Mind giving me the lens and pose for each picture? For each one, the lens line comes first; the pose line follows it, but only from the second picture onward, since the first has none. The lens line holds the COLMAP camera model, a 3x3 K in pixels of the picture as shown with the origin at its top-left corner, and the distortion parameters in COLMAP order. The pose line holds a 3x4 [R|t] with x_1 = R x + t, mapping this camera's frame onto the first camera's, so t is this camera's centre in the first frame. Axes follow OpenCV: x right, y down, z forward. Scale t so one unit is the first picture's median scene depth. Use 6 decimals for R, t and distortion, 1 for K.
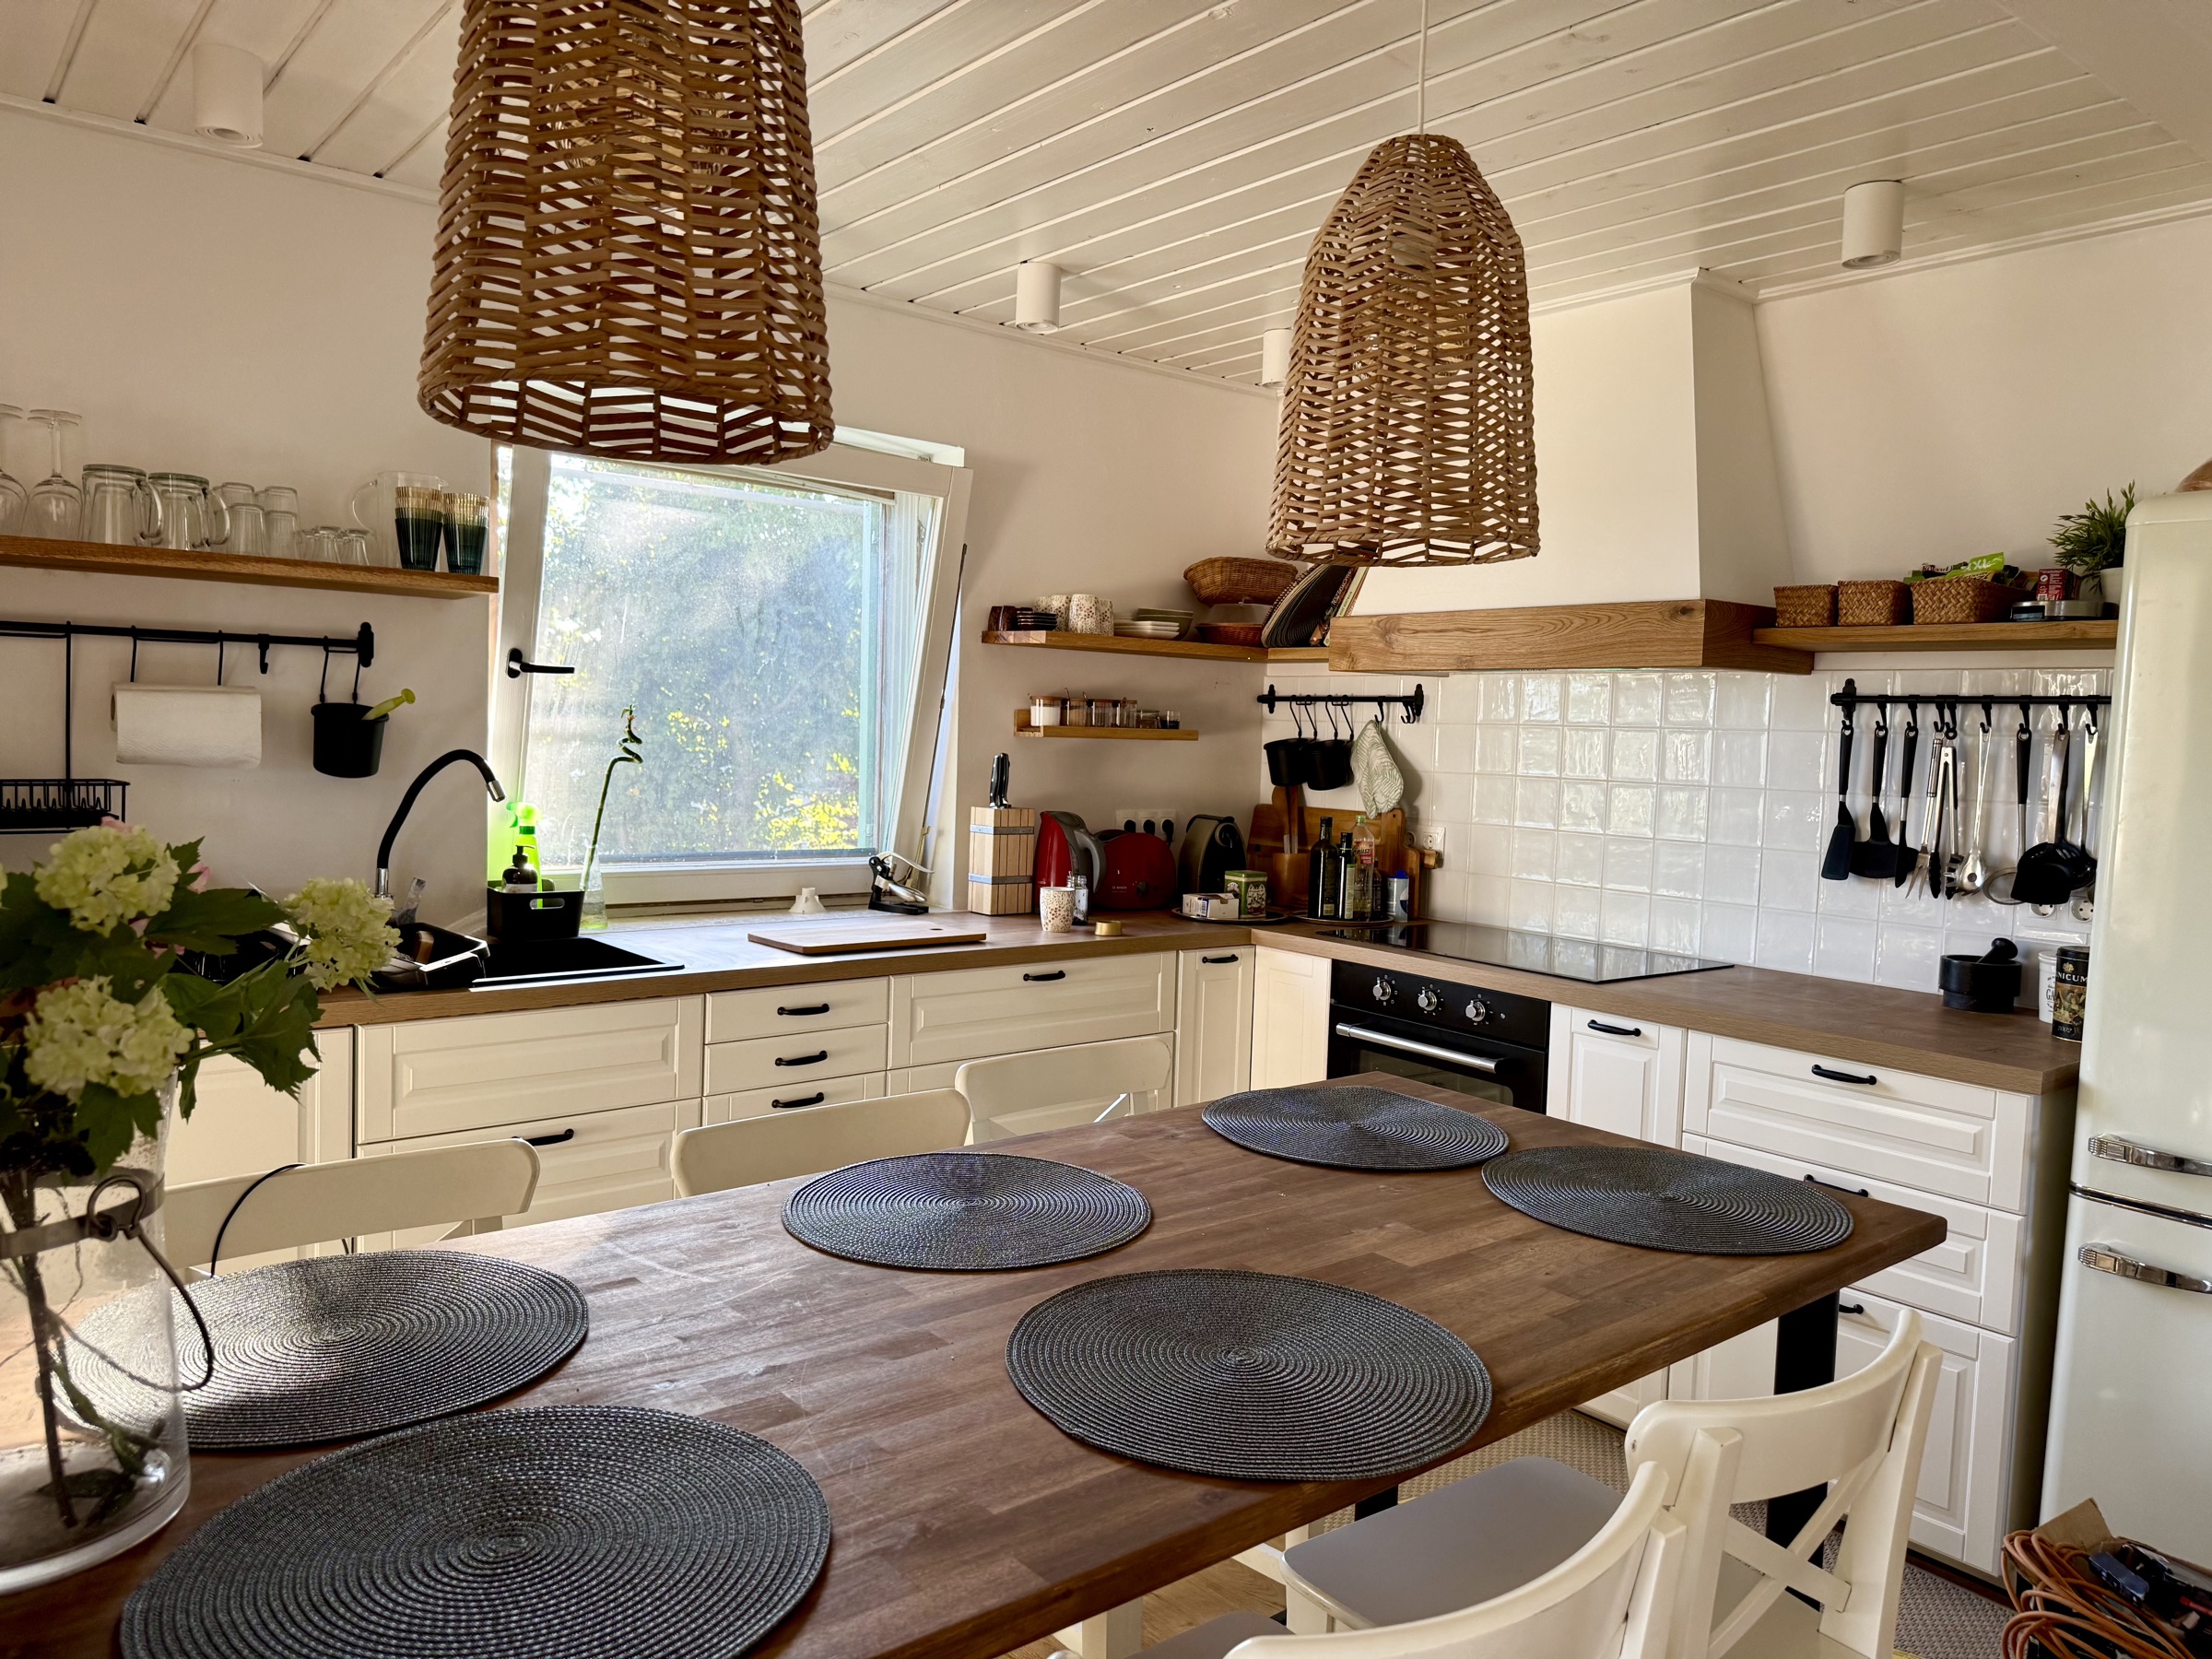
lens RADIAL K [[1549.6, 0, 1115.9], [0, 1549.6, 837.1], [0, 0, 1]] dist [0.125952, -0.184275]
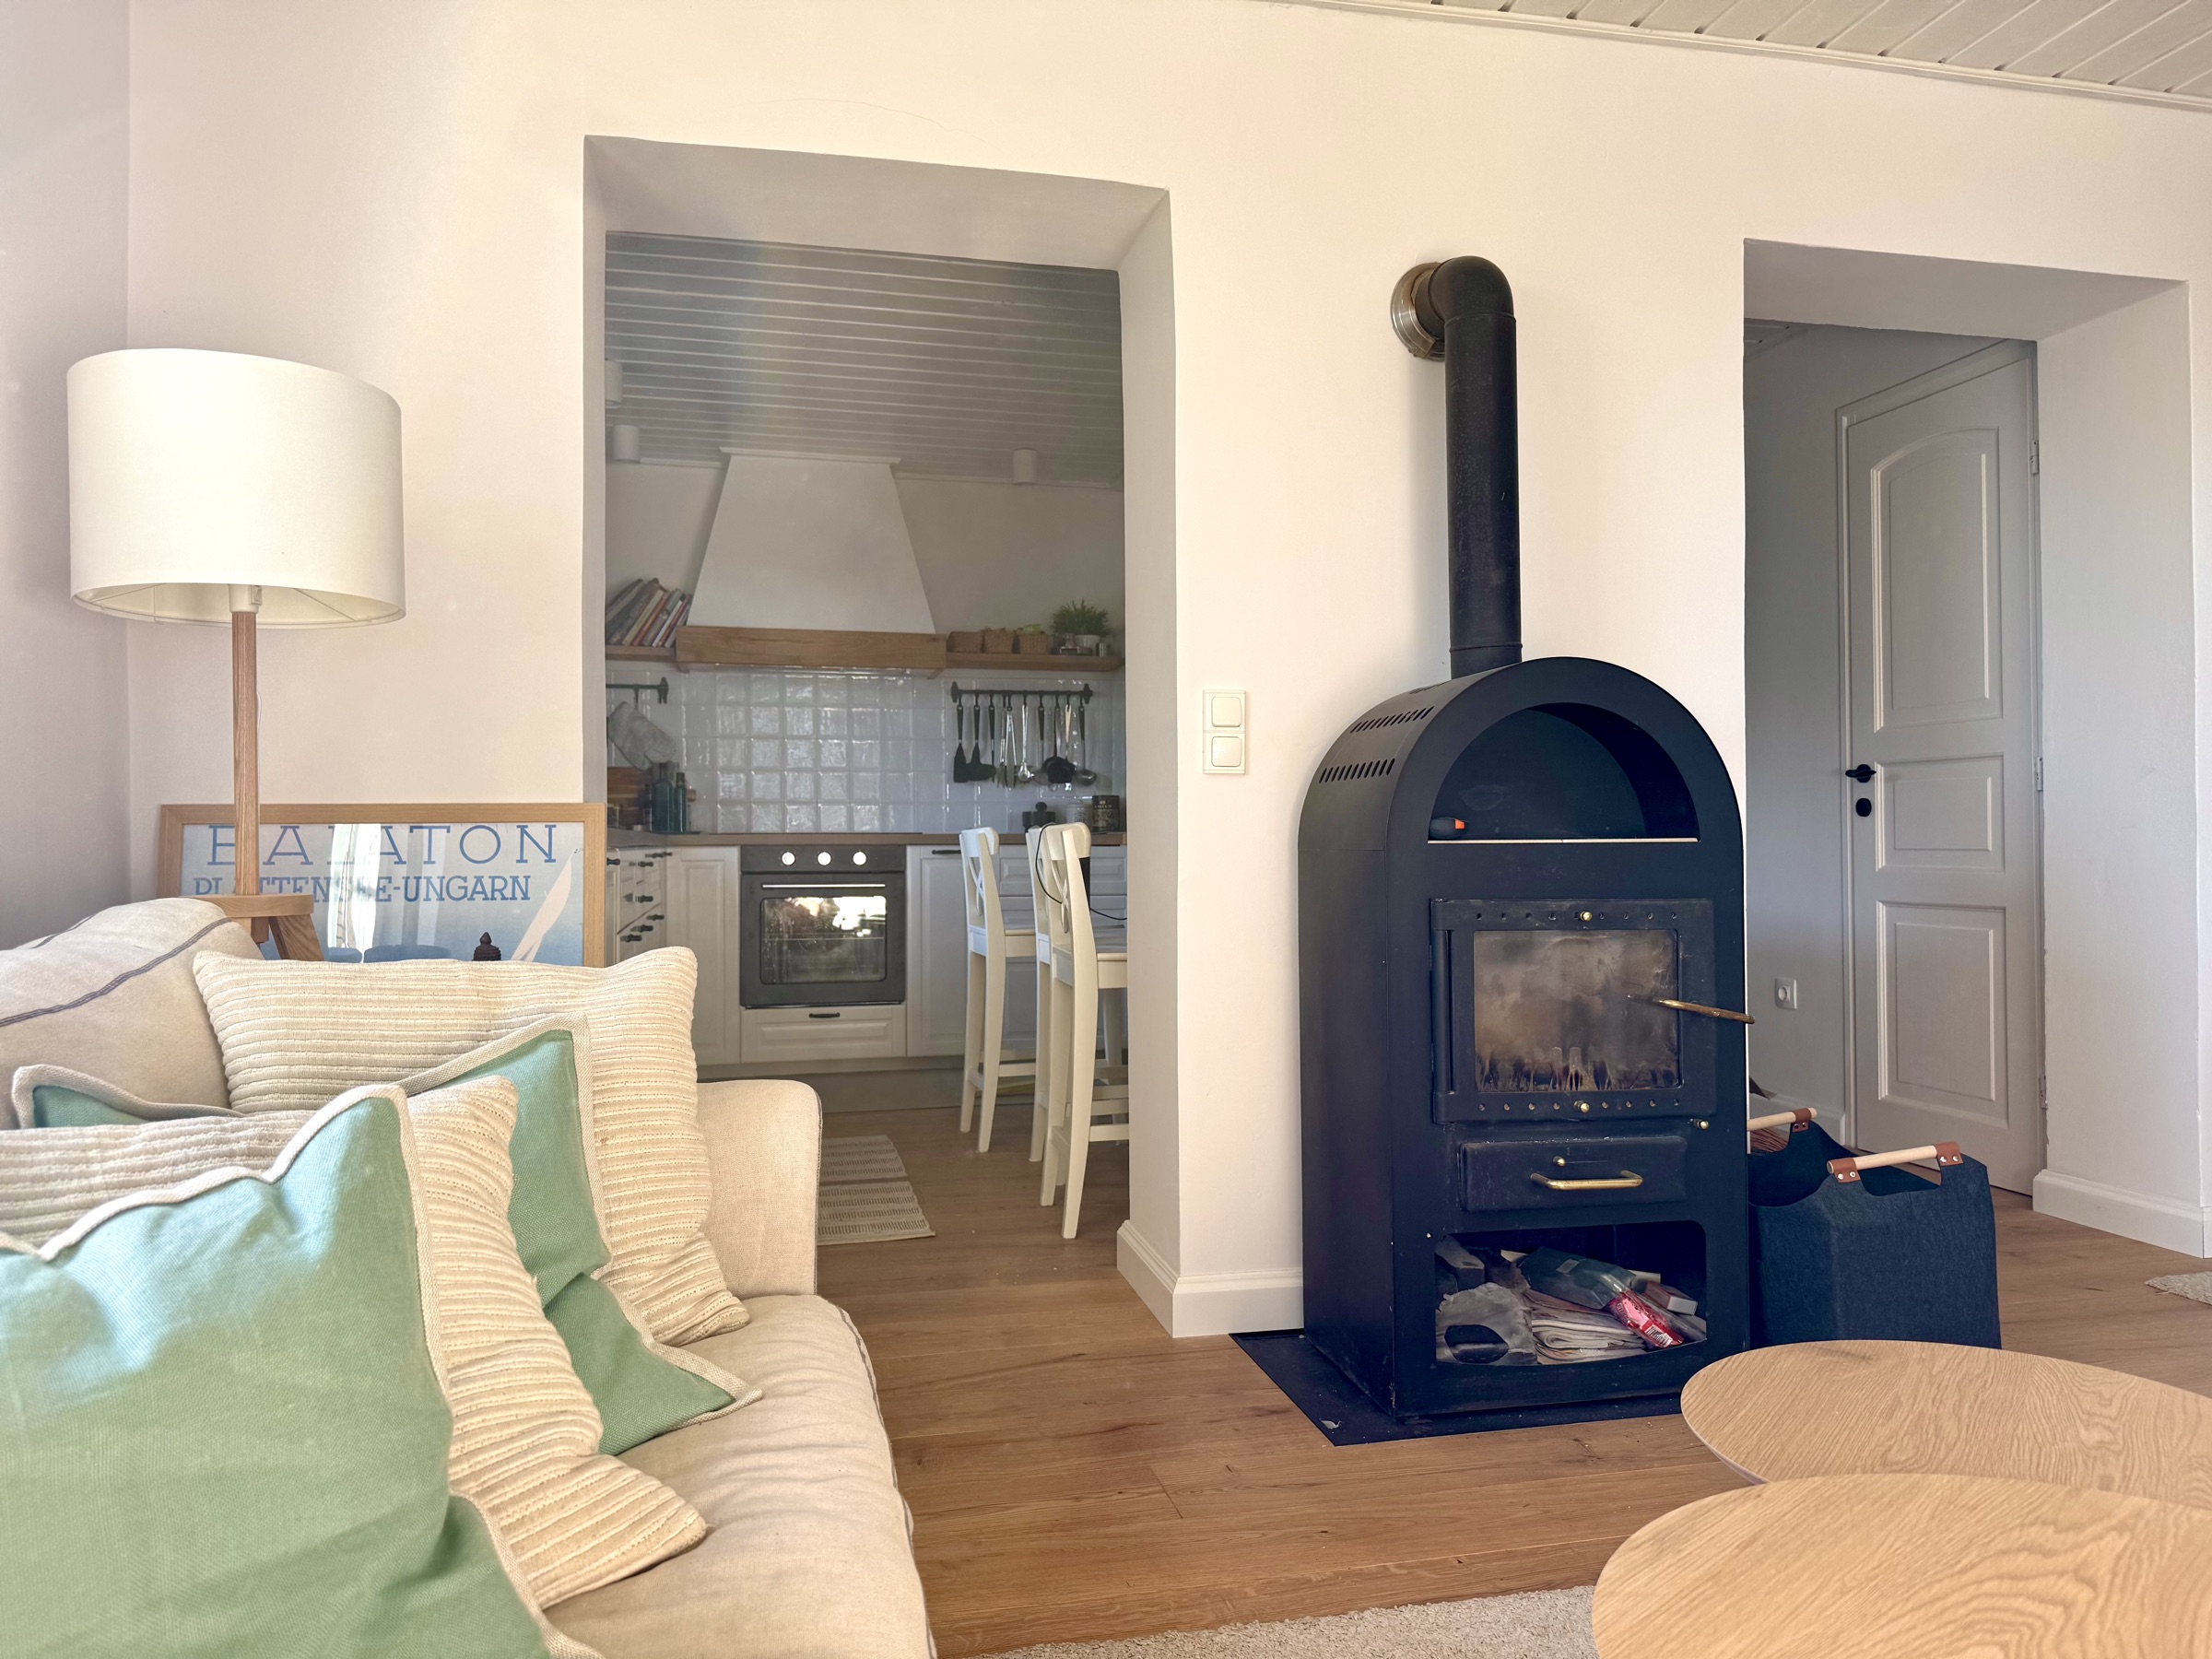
lens RADIAL K [[1549.6, 0, 1115.9], [0, 1549.6, 837.1], [0, 0, 1]] dist [0.125952, -0.184275]
pose [[0.440789, -0.030490, 0.897093, -1.232508], [0.083903, 0.996447, -0.007359, 0.128505], [-0.893681, 0.078512, 0.441781, -0.028615]]
